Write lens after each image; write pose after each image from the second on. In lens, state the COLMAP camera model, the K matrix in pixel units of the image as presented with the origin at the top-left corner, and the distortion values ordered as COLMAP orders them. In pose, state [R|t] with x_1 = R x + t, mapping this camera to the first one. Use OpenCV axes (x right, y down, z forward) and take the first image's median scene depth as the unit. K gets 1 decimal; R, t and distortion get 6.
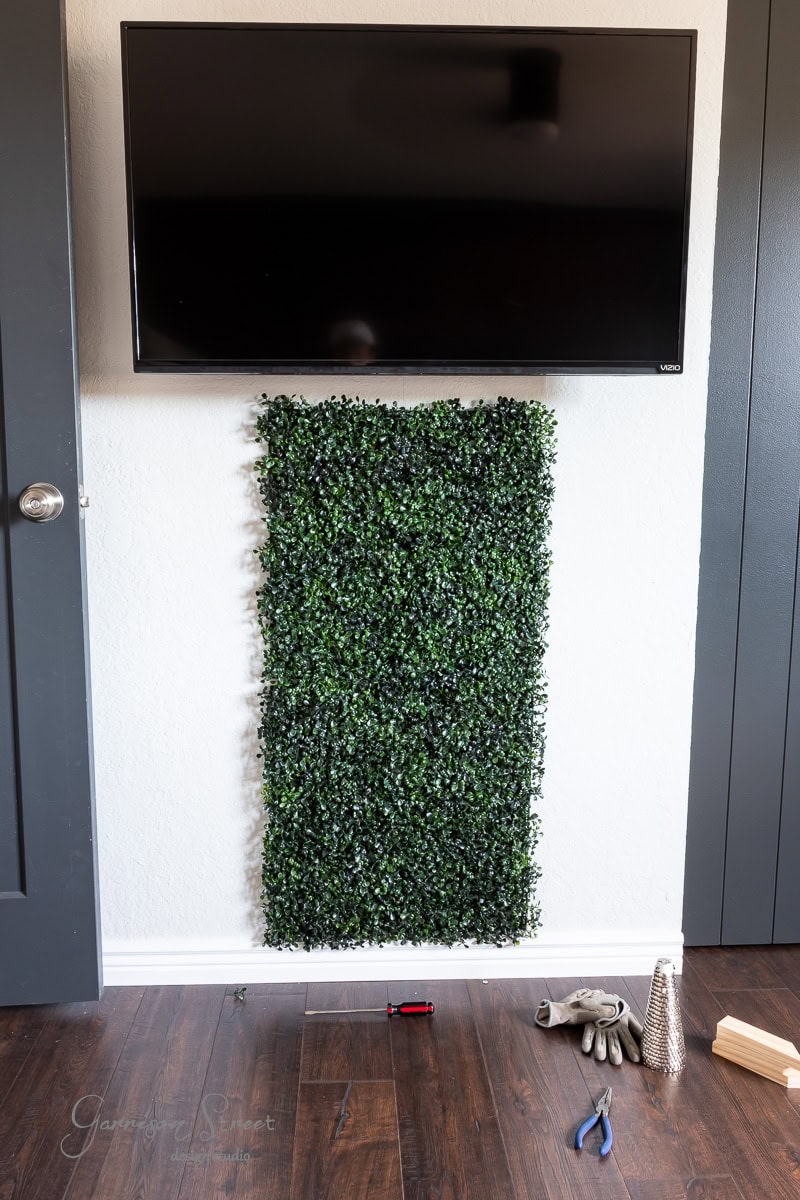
lens RADIAL K [[921.9, 0, 400.0], [0, 921.9, 600.0], [0, 0, 1]] dist [0.001949, 0.004178]
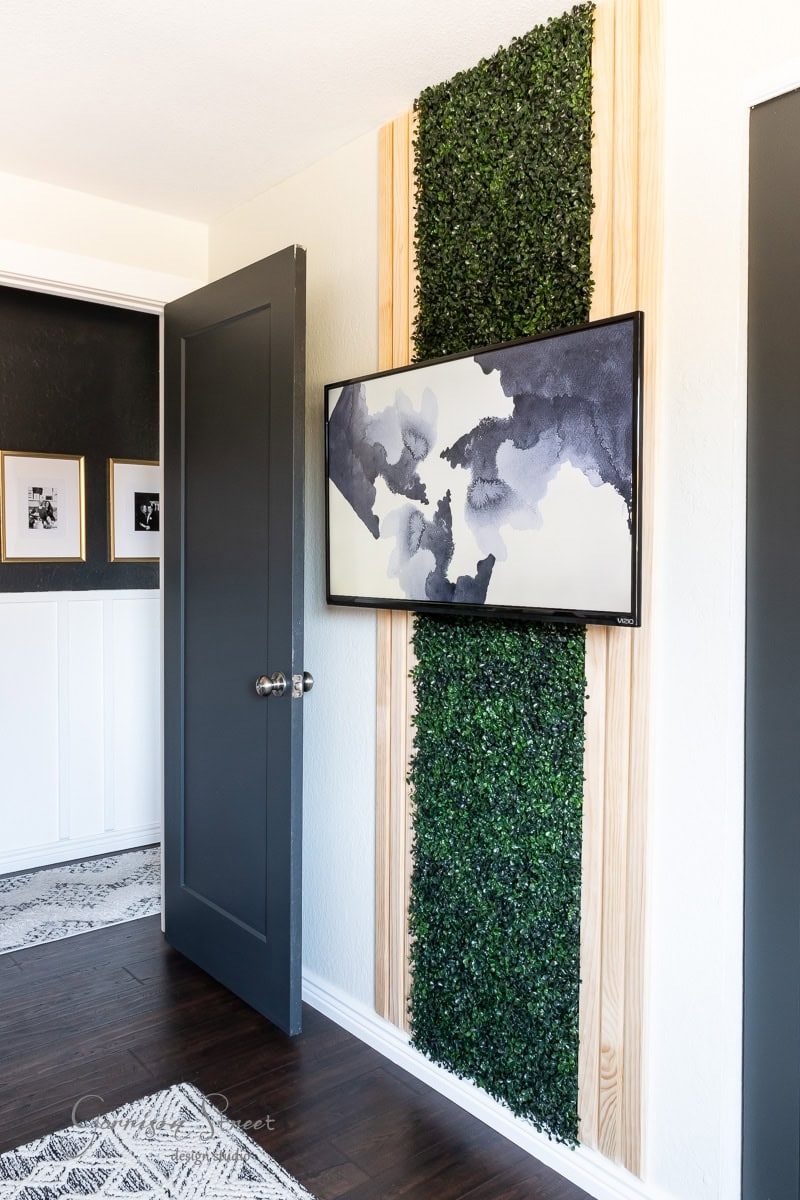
lens RADIAL K [[927.5, 0, 396.0], [0, 927.5, 589.3], [0, 0, 1]] dist [-0.005190, -0.007537]
pose [[0.599516, 0.028933, -0.799840, 0.873761], [-0.108433, 0.993069, -0.045352, -0.190935], [0.792984, 0.113918, 0.598498, 0.159223]]
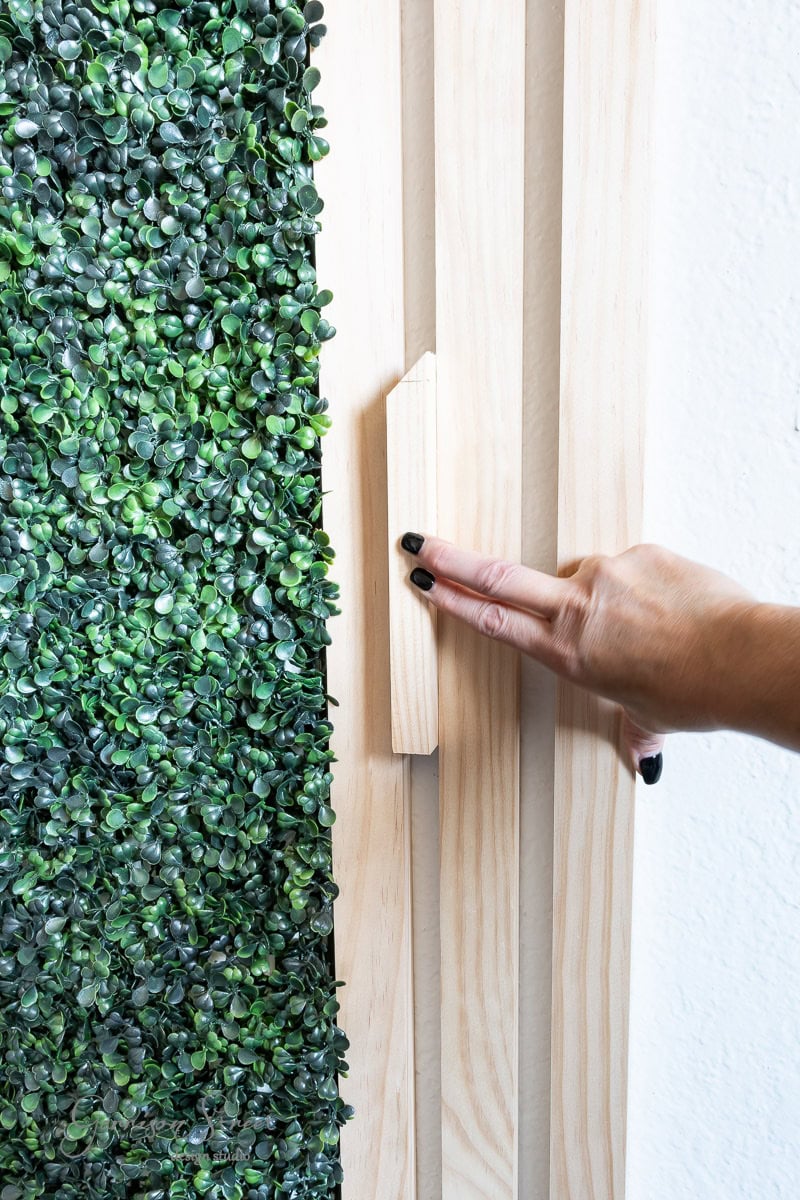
lens RADIAL K [[921.9, 0, 400.0], [0, 921.9, 600.0], [0, 0, 1]] dist [0.001949, 0.004178]
pose [[0.957504, 0.020100, -0.287719, 0.249439], [-0.014009, 0.999632, 0.023213, 0.021860], [0.288080, -0.018196, 0.957433, 0.756976]]
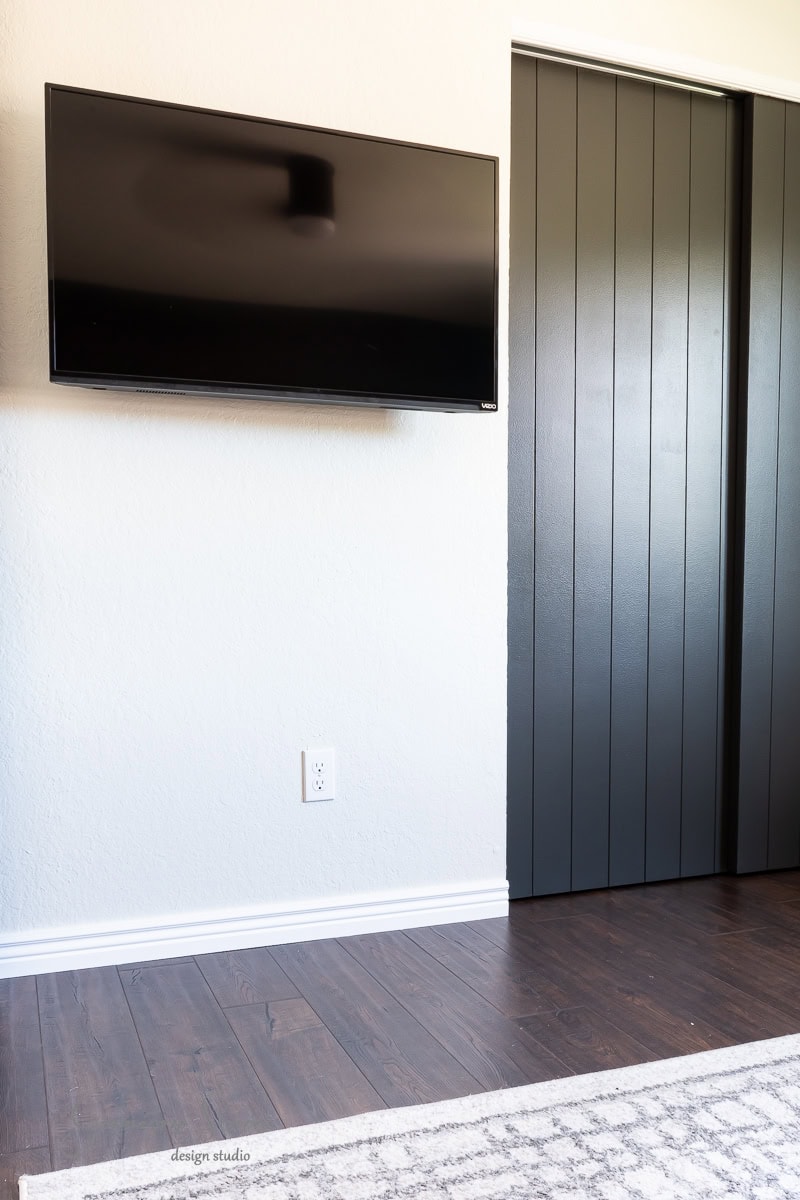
lens RADIAL K [[1013.8, 0, 402.7], [0, 1013.8, 655.9], [0, 0, 1]] dist [0.003552, 0.000578]
pose [[0.948821, -0.019539, 0.315210, -0.245817], [0.046704, 0.995791, -0.078857, 0.180428], [-0.312343, 0.089543, 0.945740, -0.240378]]
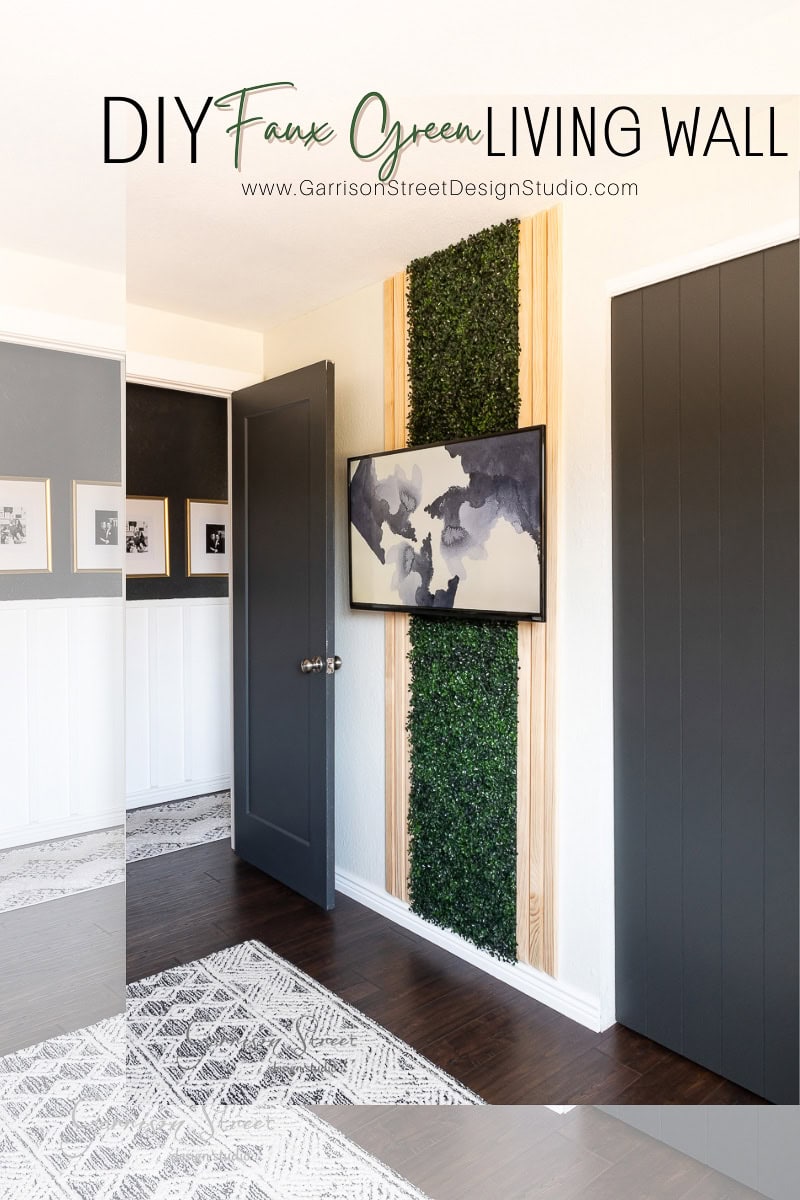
lens RADIAL K [[785.2, 0, 459.5], [0, 785.2, 592.3], [0, 0, 1]] dist [-0.001557, 0.000277]
pose [[0.642240, 0.024063, -0.766126, 1.149860], [-0.098789, 0.993770, -0.051602, -0.191262], [0.760111, 0.108826, 0.640616, 0.000591]]
